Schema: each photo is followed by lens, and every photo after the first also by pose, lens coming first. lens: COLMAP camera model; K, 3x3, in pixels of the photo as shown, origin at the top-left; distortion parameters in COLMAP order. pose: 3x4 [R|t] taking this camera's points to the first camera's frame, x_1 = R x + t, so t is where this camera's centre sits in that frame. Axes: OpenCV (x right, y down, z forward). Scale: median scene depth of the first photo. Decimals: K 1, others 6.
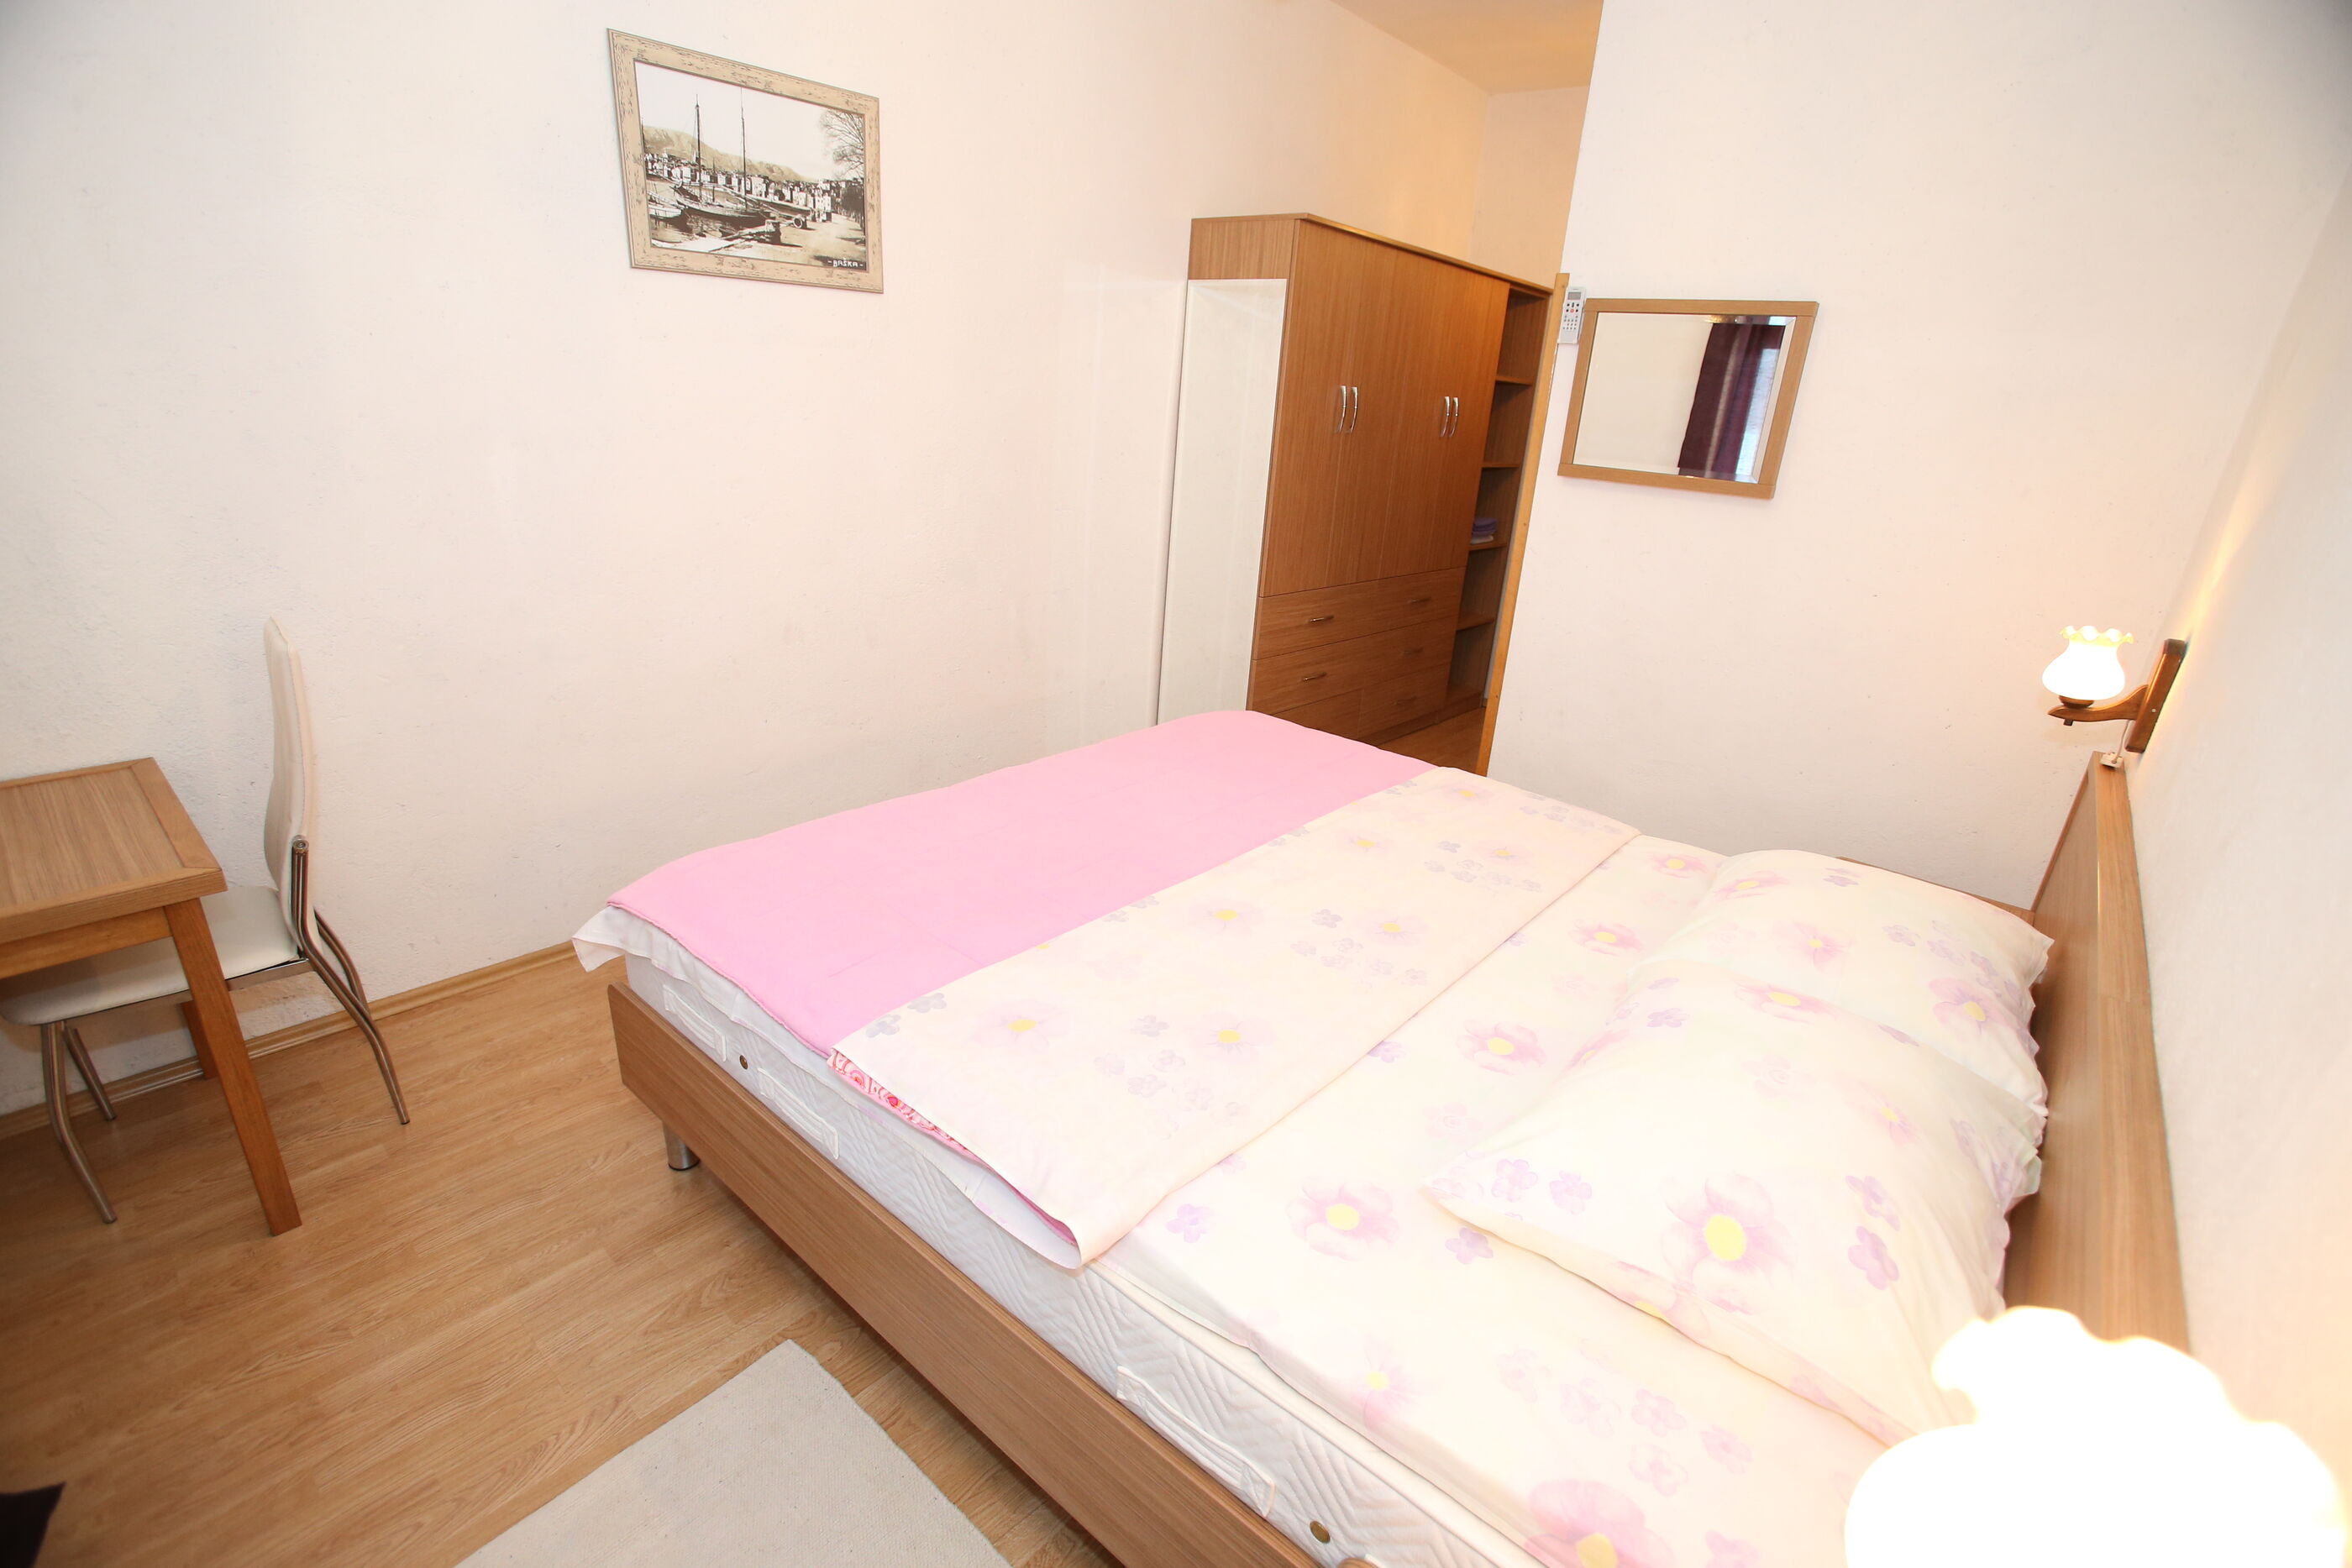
lens RADIAL K [[1068.4, 0, 1176.0], [0, 1068.4, 784.0], [0, 0, 1]] dist [-0.074499, 0.030668]
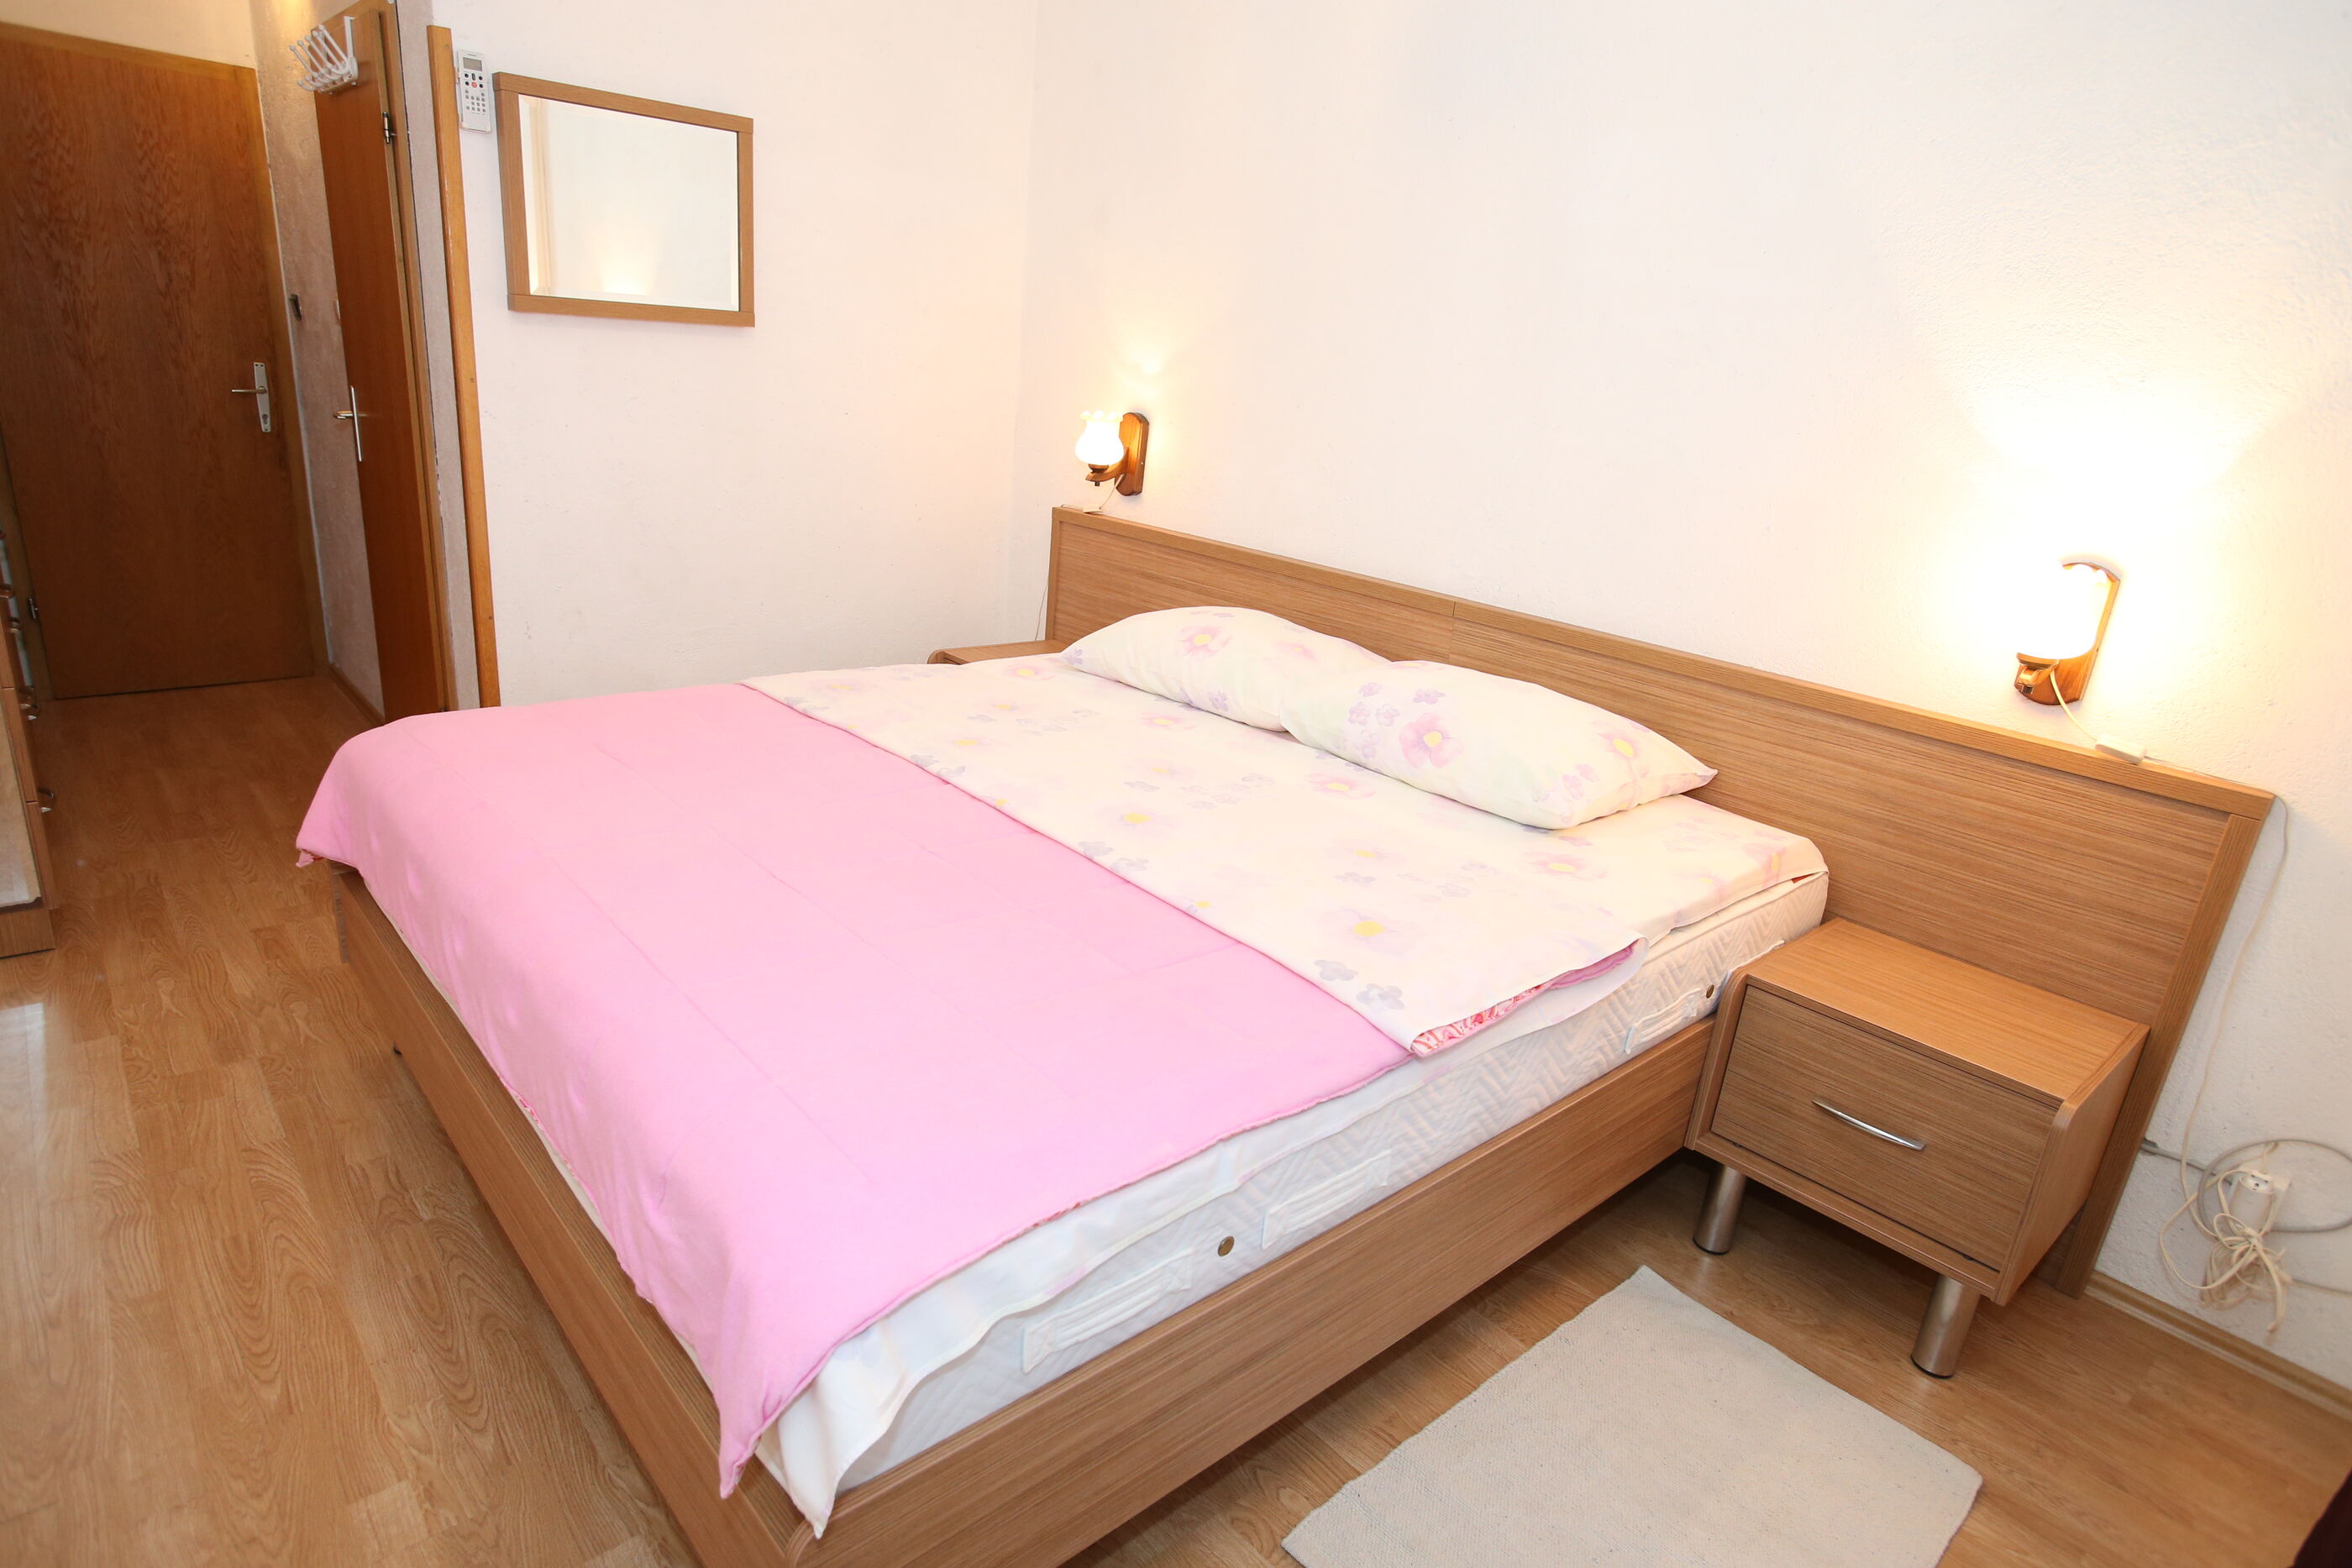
lens RADIAL K [[1324.9, 0, 1170.3], [0, 1324.9, 794.7], [0, 0, 1]] dist [-0.069140, 0.044846]
pose [[0.144995, -0.365311, 0.919524, -0.856879], [0.279687, 0.906575, 0.316064, -0.214066], [-0.949079, 0.211351, 0.233622, 0.616371]]
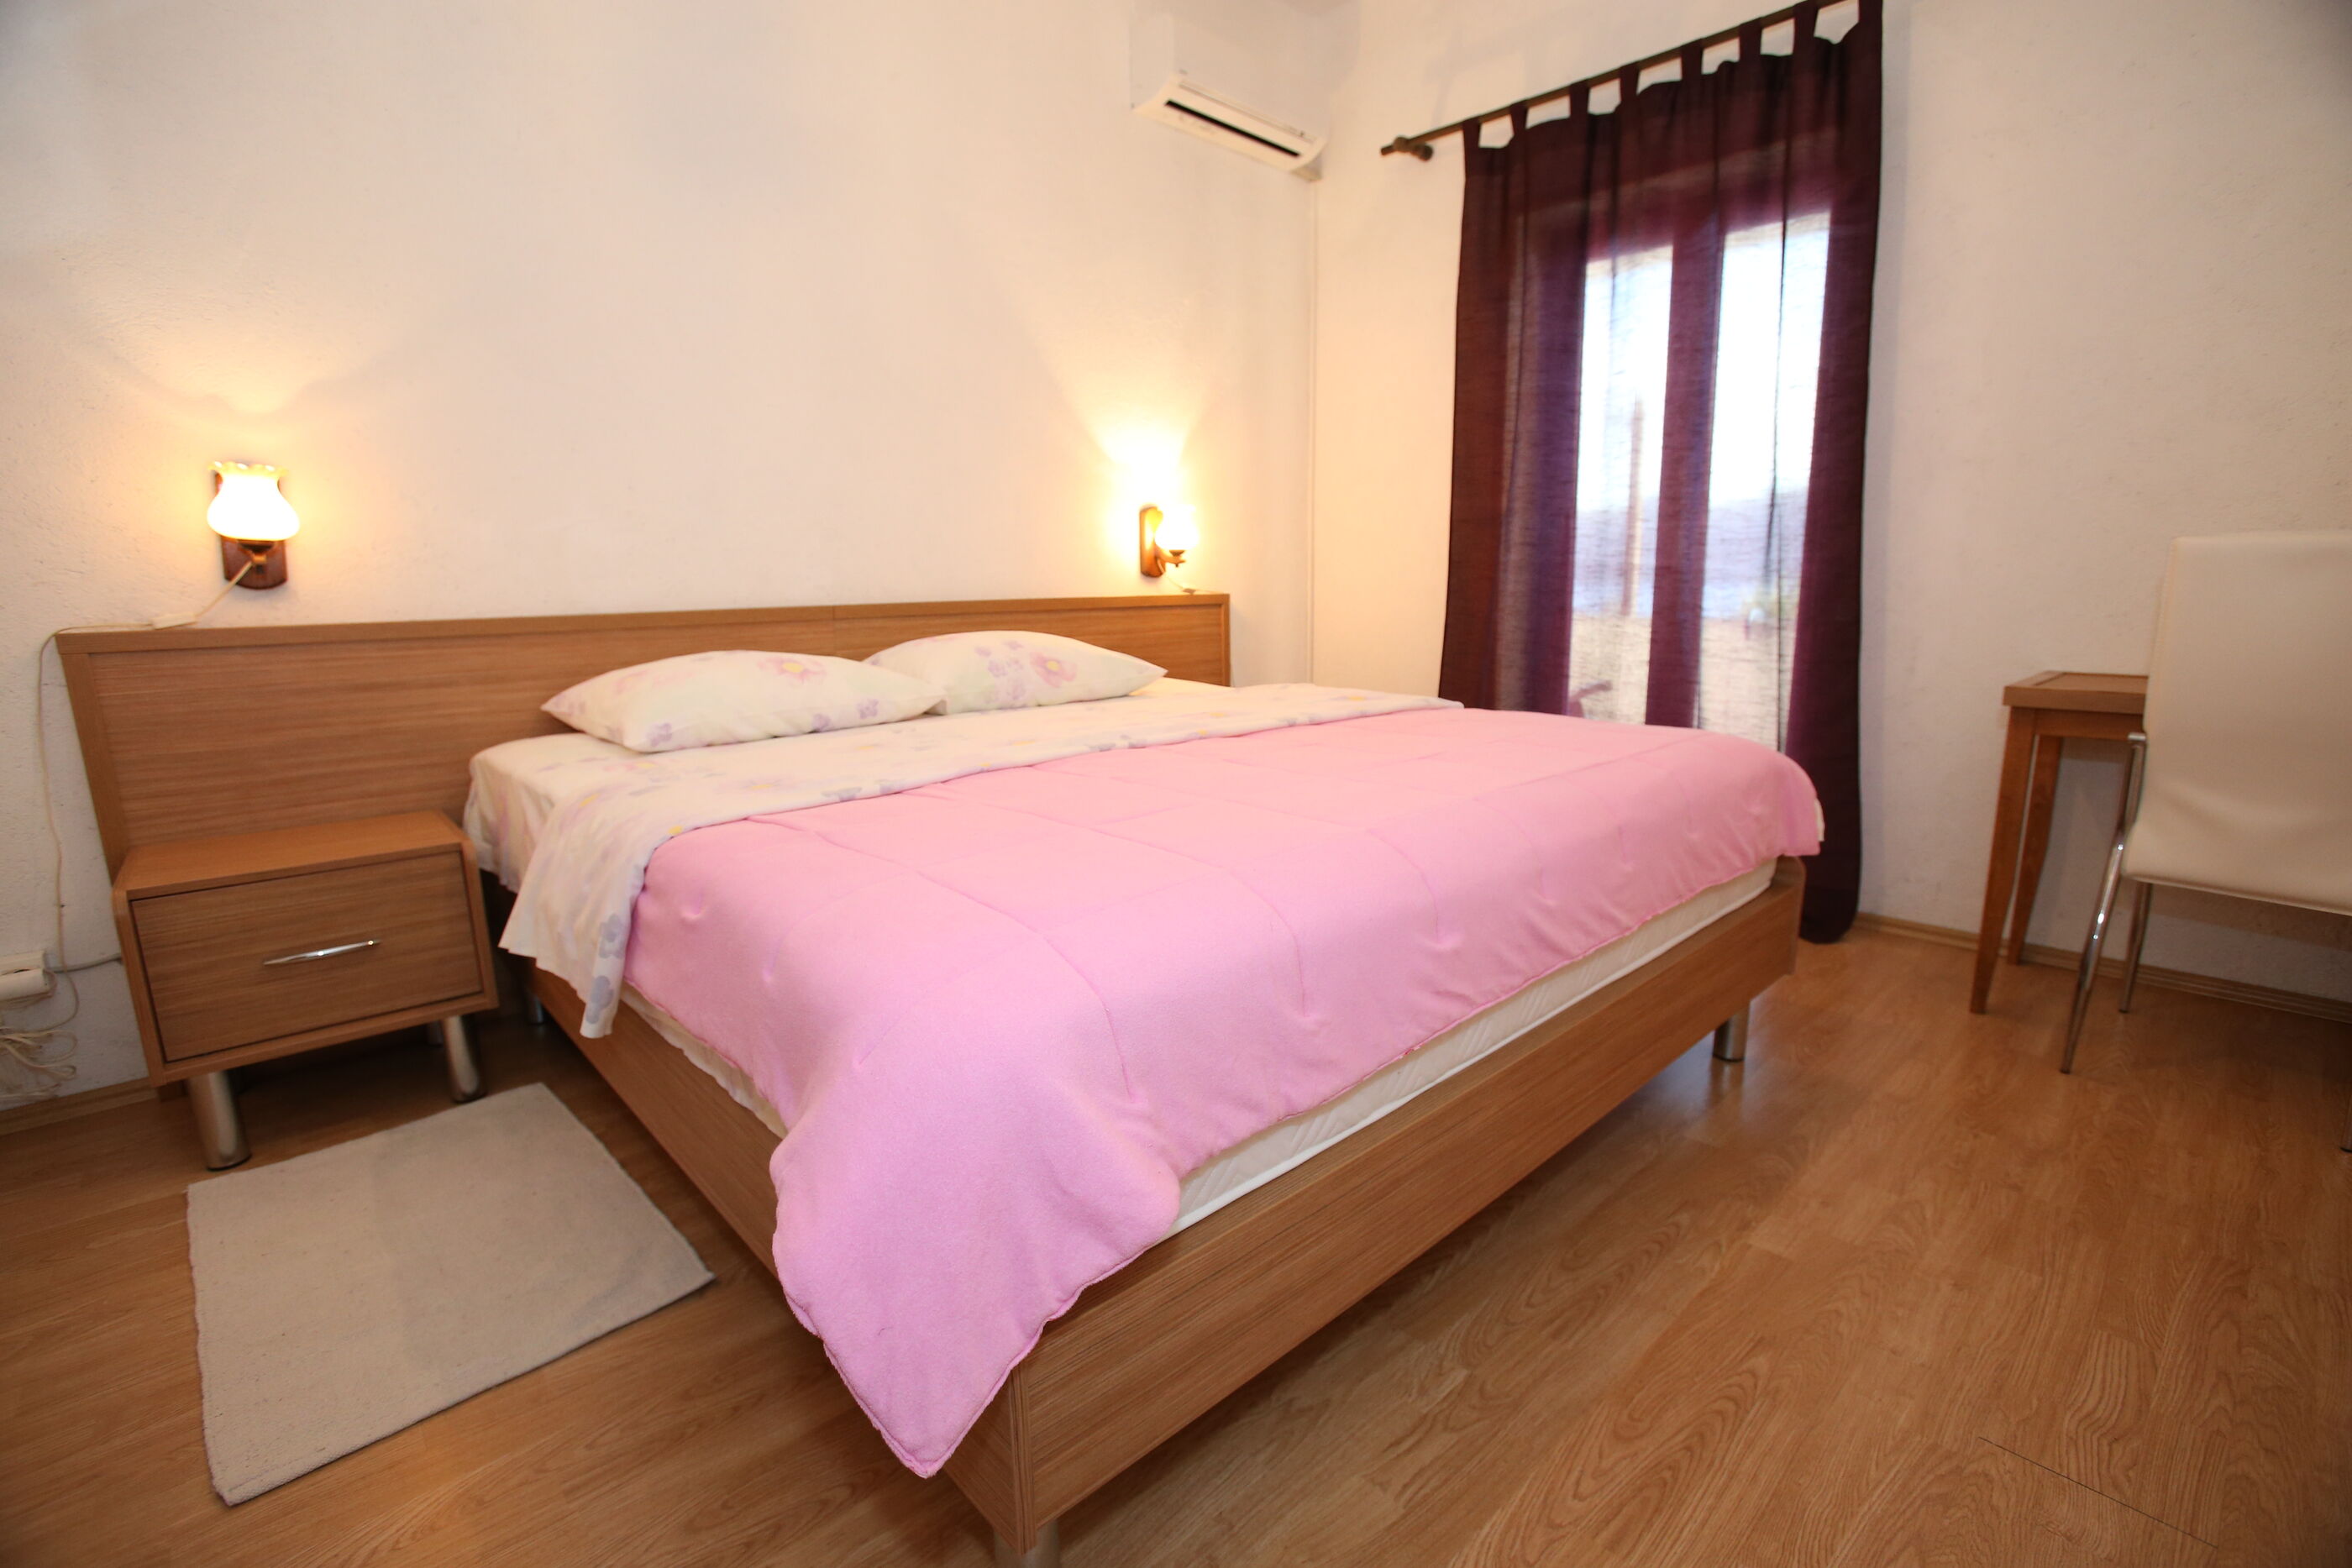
lens RADIAL K [[1068.4, 0, 1176.0], [0, 1068.4, 784.0], [0, 0, 1]] dist [-0.074499, 0.030668]
pose [[-0.991902, -0.069714, 0.106160, -0.037220], [-0.003315, 0.849809, 0.527081, -0.382927], [-0.126961, 0.522461, -0.843158, 1.789128]]
